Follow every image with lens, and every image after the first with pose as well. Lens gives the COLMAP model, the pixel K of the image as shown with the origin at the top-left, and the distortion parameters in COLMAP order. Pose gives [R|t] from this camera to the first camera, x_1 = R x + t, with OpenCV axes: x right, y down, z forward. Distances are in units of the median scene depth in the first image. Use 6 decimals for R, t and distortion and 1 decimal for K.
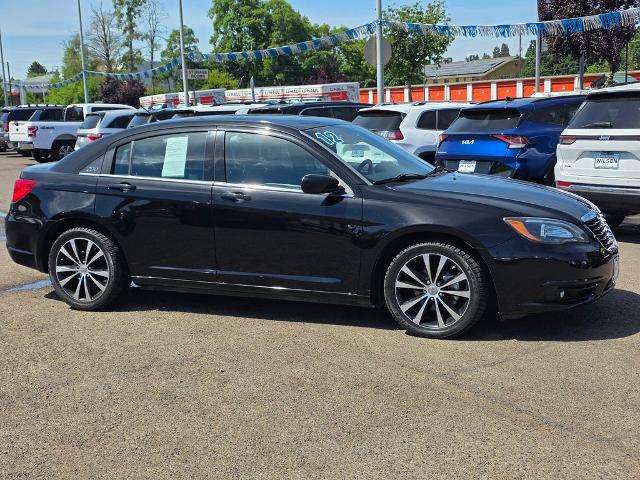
lens RADIAL K [[866.8, 0, 320.0], [0, 866.8, 240.0], [0, 0, 1]] dist [0.171617, -0.612396]
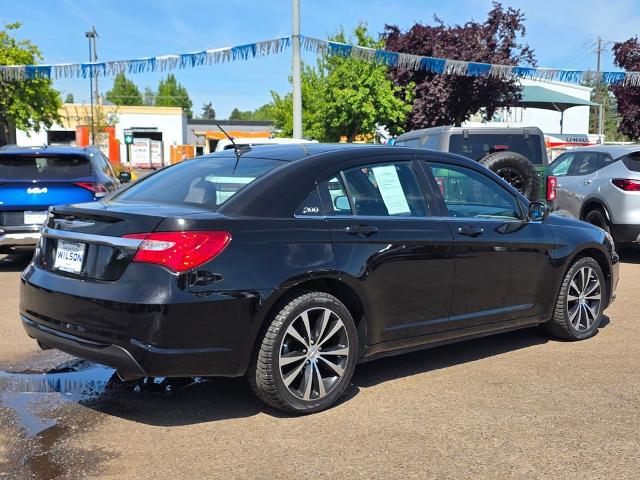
lens RADIAL K [[800.9, 0, 329.5], [0, 800.9, 242.2], [0, 0, 1]] dist [0.154578, -0.423537]
pose [[0.401306, -0.057464, 0.914140, -0.835840], [0.120114, 0.992713, 0.009674, -0.057819], [-0.908034, 0.105919, 0.405284, 0.712655]]
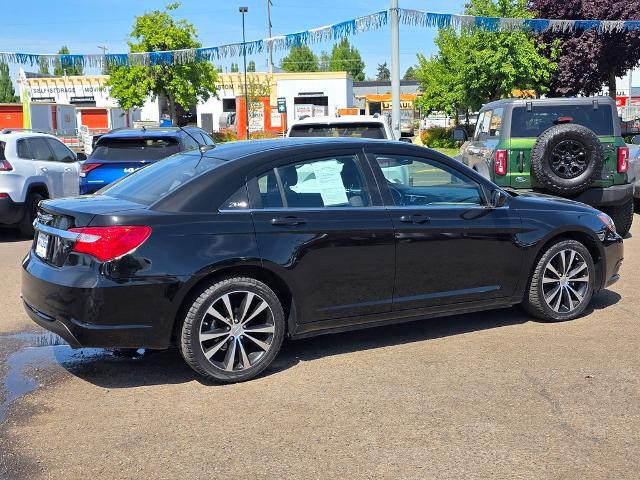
lens RADIAL K [[794.9, 0, 318.0], [0, 794.9, 228.2], [0, 0, 1]] dist [0.176802, -0.530654]
pose [[0.602489, -0.086624, 0.793413, -0.785211], [0.122423, 0.992359, 0.015381, -0.059939], [-0.788682, 0.087865, 0.608490, 0.487764]]
